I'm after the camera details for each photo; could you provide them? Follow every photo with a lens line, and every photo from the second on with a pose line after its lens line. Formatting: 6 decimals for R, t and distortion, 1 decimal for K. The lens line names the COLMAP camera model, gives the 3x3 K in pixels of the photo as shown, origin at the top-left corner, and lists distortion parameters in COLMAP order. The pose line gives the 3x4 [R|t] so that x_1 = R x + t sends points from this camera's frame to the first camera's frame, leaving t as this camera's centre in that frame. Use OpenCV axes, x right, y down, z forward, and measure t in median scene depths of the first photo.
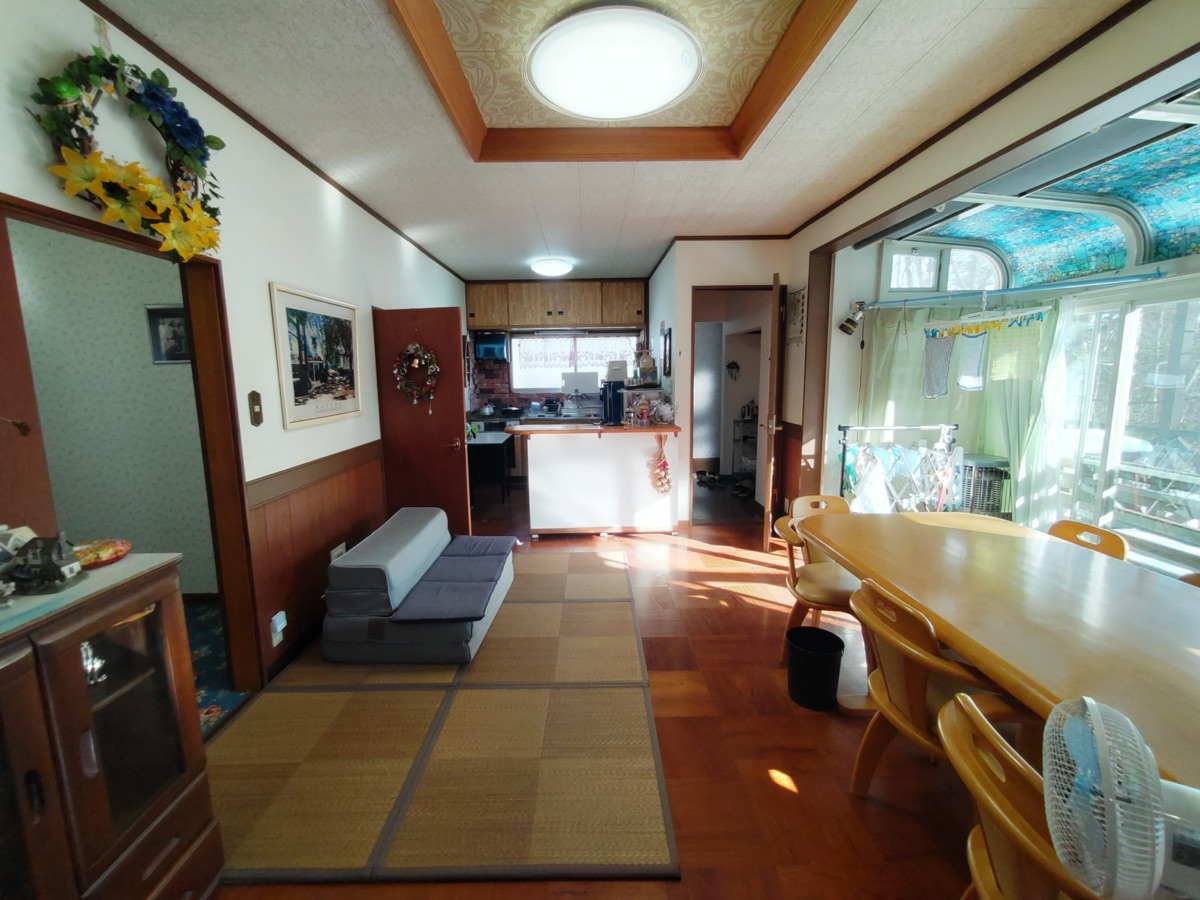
lens RADIAL K [[514.9, 0, 592.1], [0, 514.9, 442.7], [0, 0, 1]] dist [-0.001381, -0.000031]
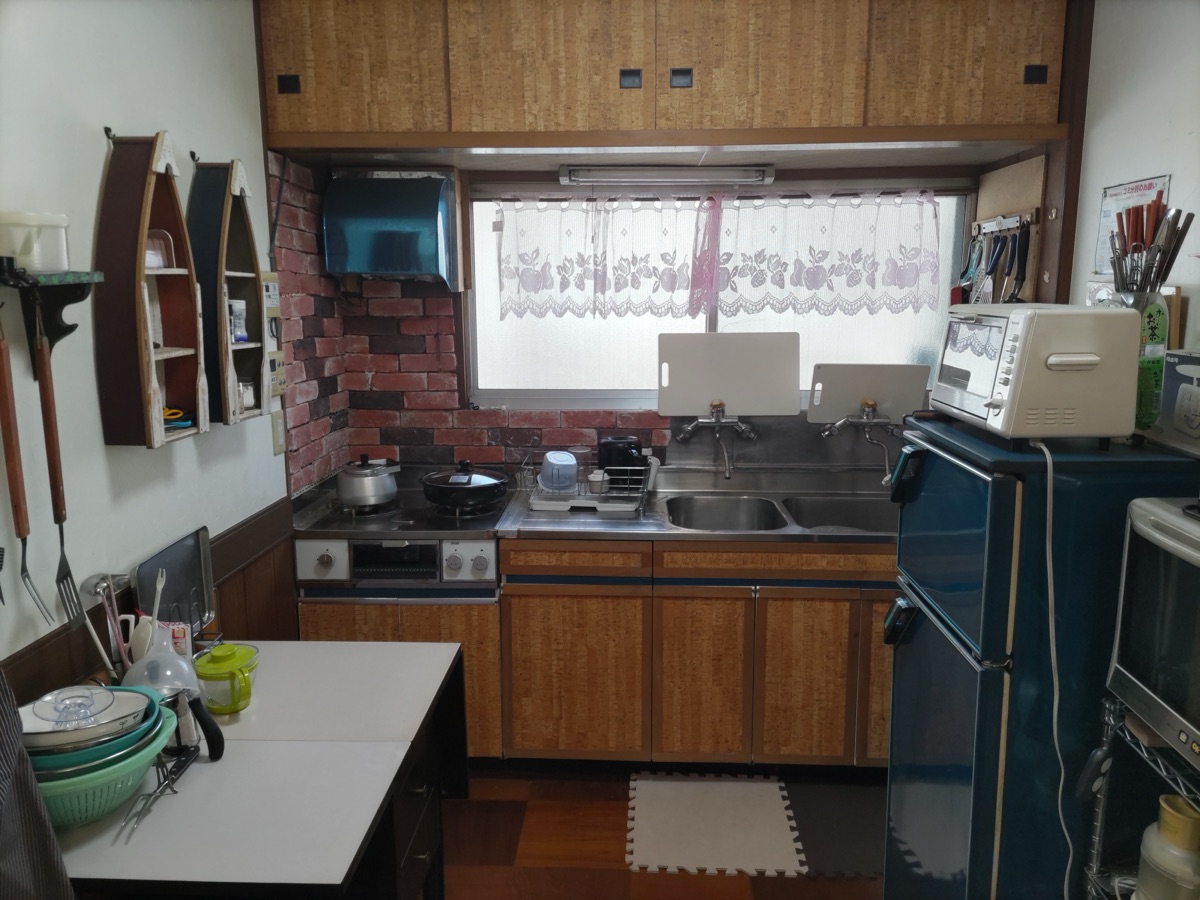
lens RADIAL K [[902.6, 0, 607.2], [0, 902.6, 455.0], [0, 0, 1]] dist [0.044614, -0.001885]
pose [[0.998967, 0.018915, -0.041314, -0.066603], [-0.017338, 0.999120, 0.038199, -0.093406], [0.042000, -0.037443, 0.998416, 0.545921]]
